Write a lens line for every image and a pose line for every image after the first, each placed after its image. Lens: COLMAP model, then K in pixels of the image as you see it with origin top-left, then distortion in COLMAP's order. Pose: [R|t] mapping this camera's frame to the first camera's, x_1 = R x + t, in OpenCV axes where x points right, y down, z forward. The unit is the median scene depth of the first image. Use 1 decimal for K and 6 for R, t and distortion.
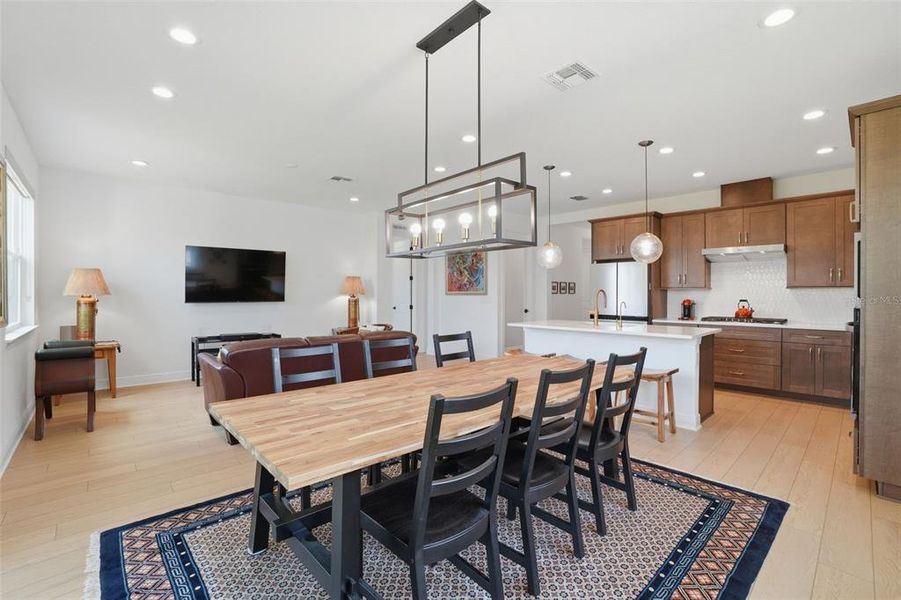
lens RADIAL K [[400.7, 0, 450.4], [0, 400.7, 295.8], [0, 0, 1]] dist [-0.053355, 0.015371]
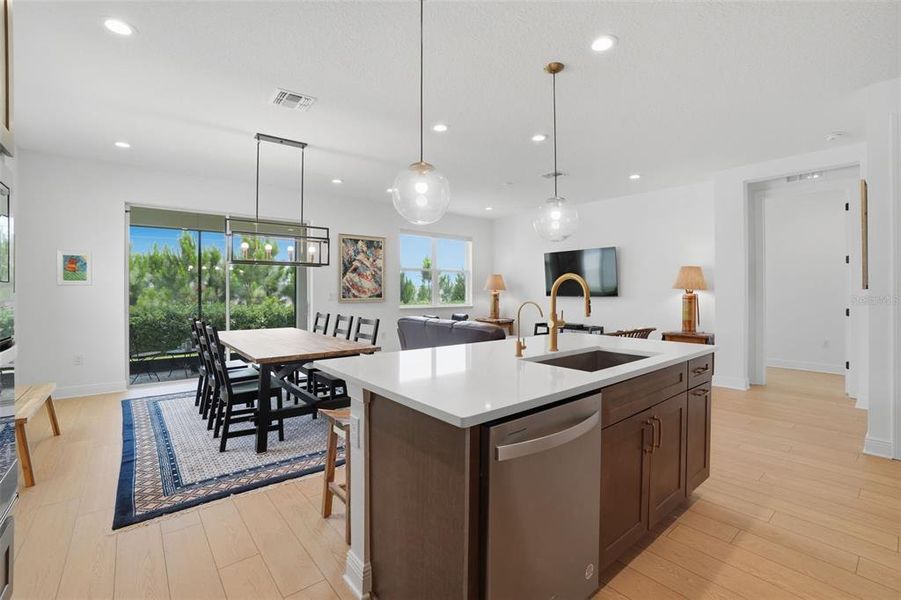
lens RADIAL K [[399.7, 0, 447.9], [0, 399.7, 292.2], [0, 0, 1]] dist [-0.056631, 0.016422]
pose [[-0.057699, 0.002256, -0.998331, 0.790958], [-0.005220, 0.999983, 0.002561, 0.003494], [0.998320, 0.005359, -0.057686, 0.839487]]
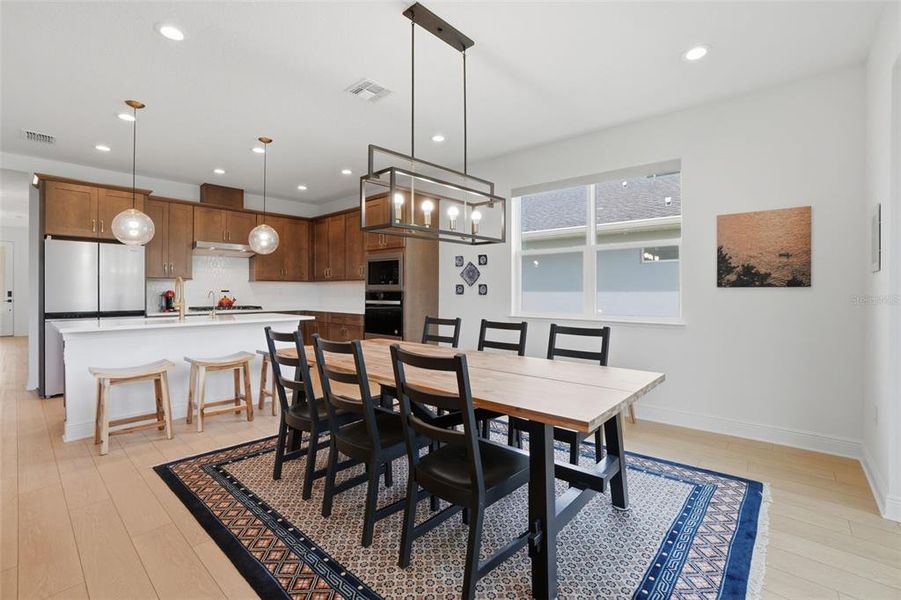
lens RADIAL K [[399.7, 0, 447.9], [0, 399.7, 292.2], [0, 0, 1]] dist [-0.056631, 0.016422]
pose [[-0.101527, -0.002566, 0.994829, -0.474874], [0.004650, 0.999985, 0.003054, 0.015758], [-0.994822, 0.004936, -0.101514, 0.489284]]
